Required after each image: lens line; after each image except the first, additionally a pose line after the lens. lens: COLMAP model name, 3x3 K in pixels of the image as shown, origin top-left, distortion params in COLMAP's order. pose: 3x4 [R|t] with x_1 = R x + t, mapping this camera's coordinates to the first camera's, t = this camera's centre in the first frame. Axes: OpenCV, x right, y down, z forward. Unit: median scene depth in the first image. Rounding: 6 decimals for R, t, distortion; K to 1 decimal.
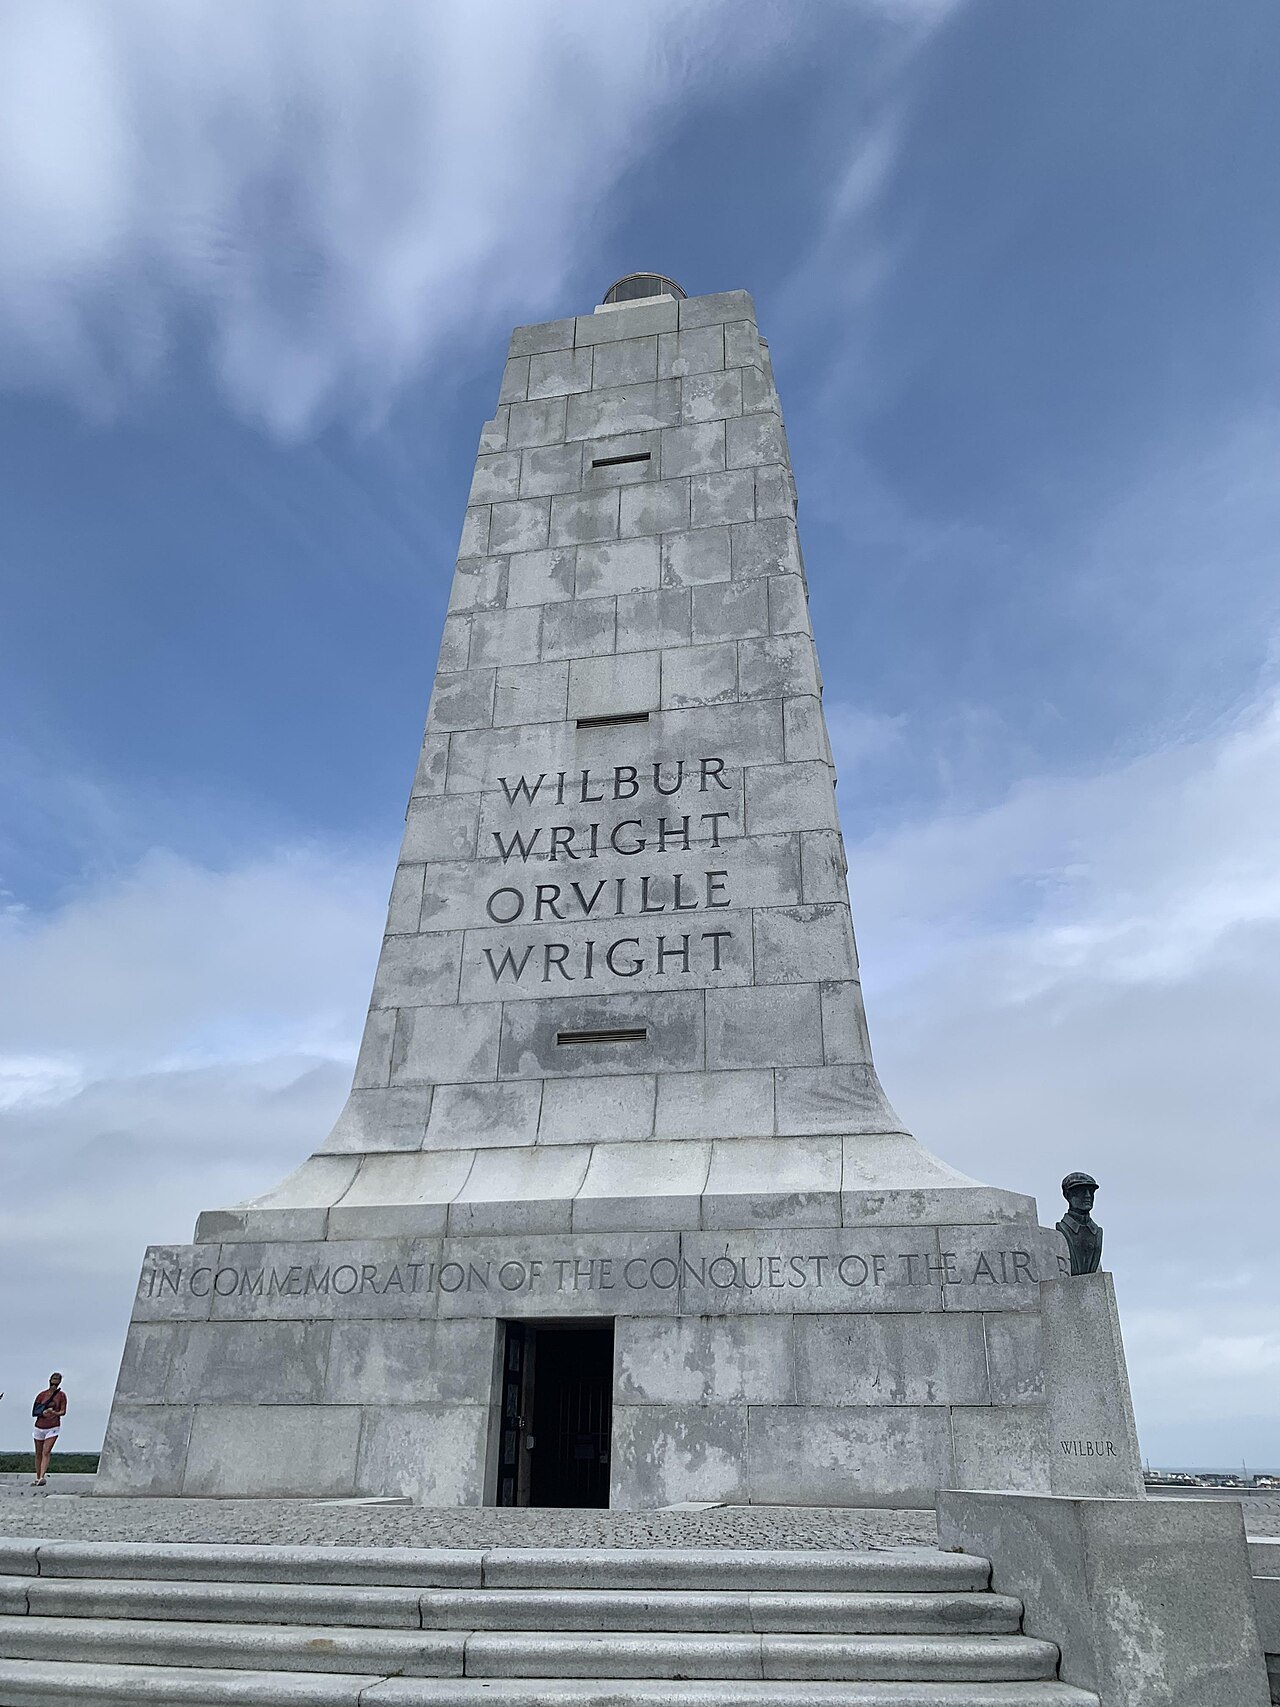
lens RADIAL K [[1196.8, 0, 664.5], [0, 1196.8, 900.4], [0, 0, 1]] dist [0.002003, -0.000368]
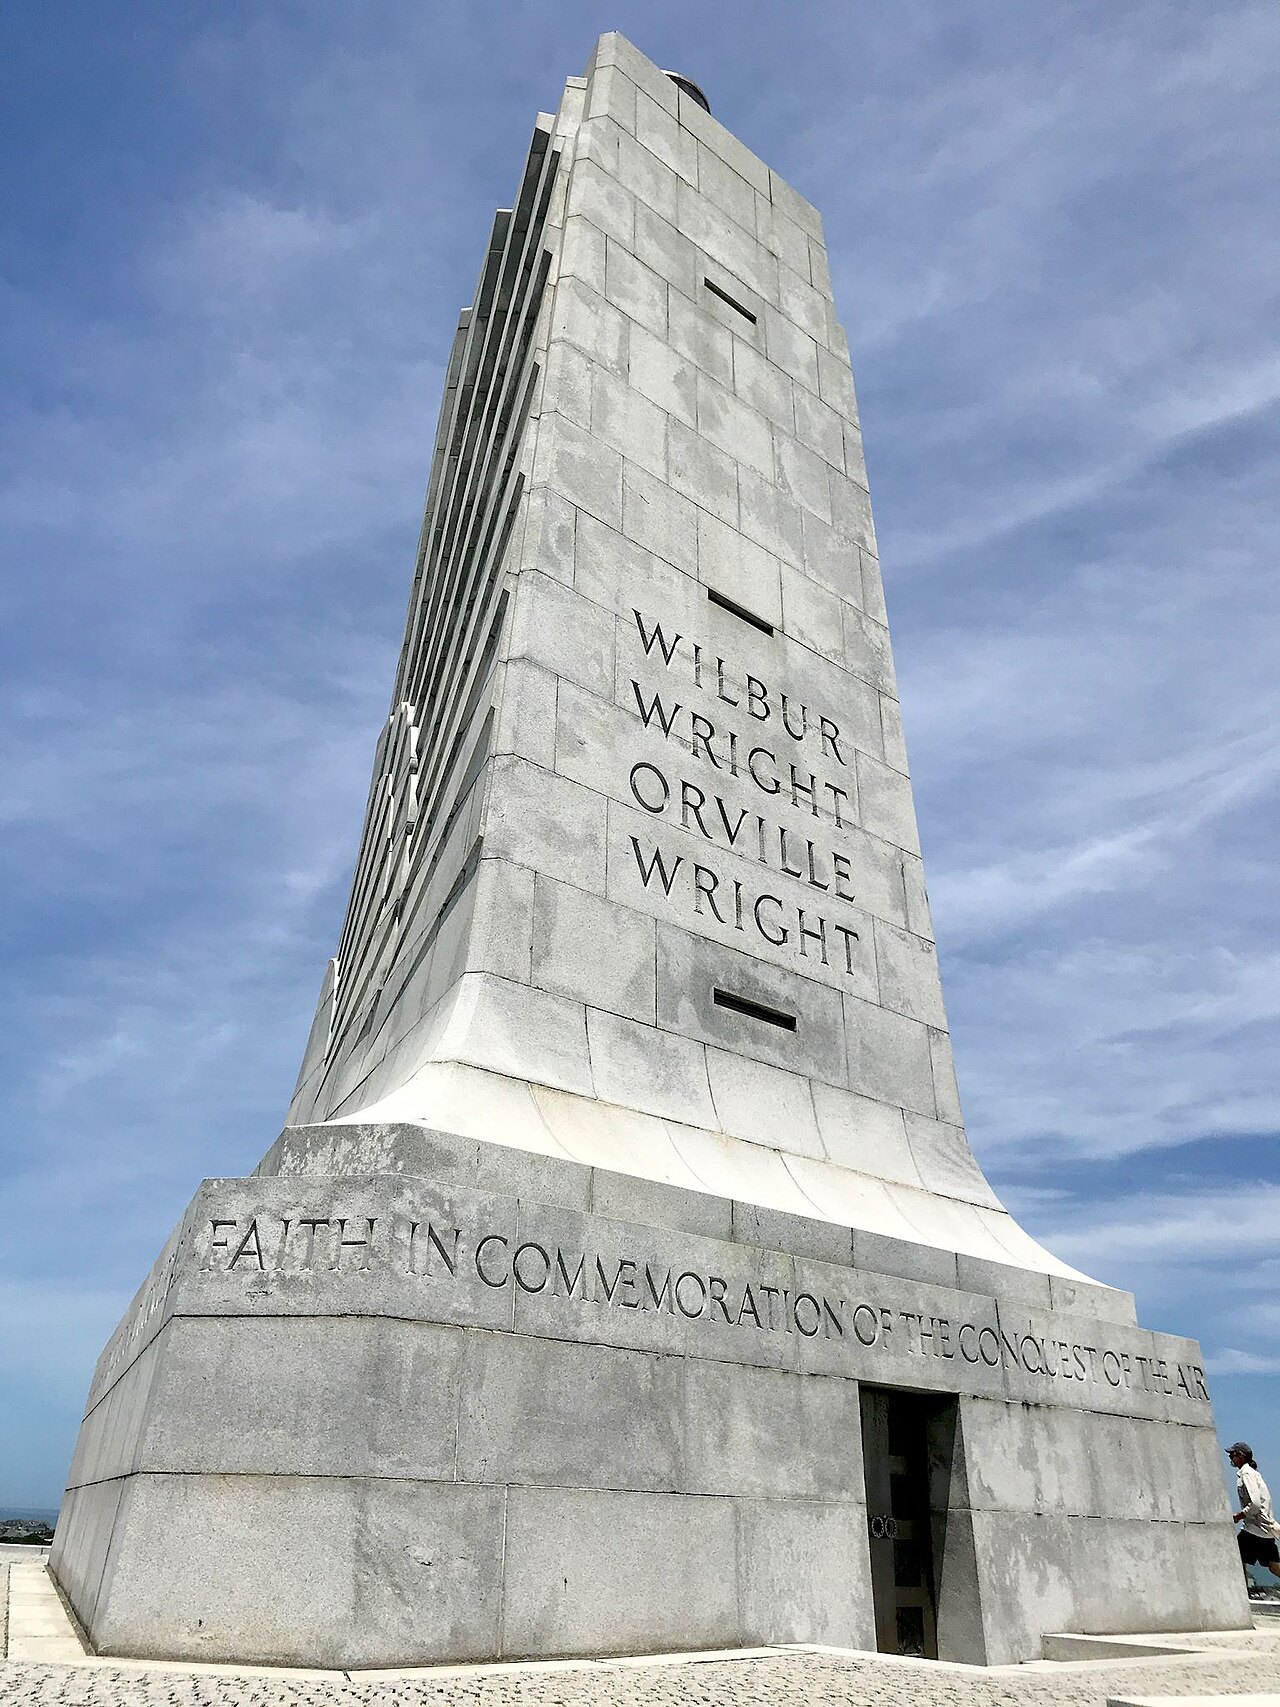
lens RADIAL K [[1366.7, 0, 640.0], [0, 1366.7, 853.5], [0, 0, 1]] dist [0.009156, 0.013619]
pose [[0.600200, 0.364509, 0.711964, -0.878867], [-0.344851, 0.921071, -0.180851, 0.238084], [-0.721691, -0.136975, 0.678528, 0.548087]]
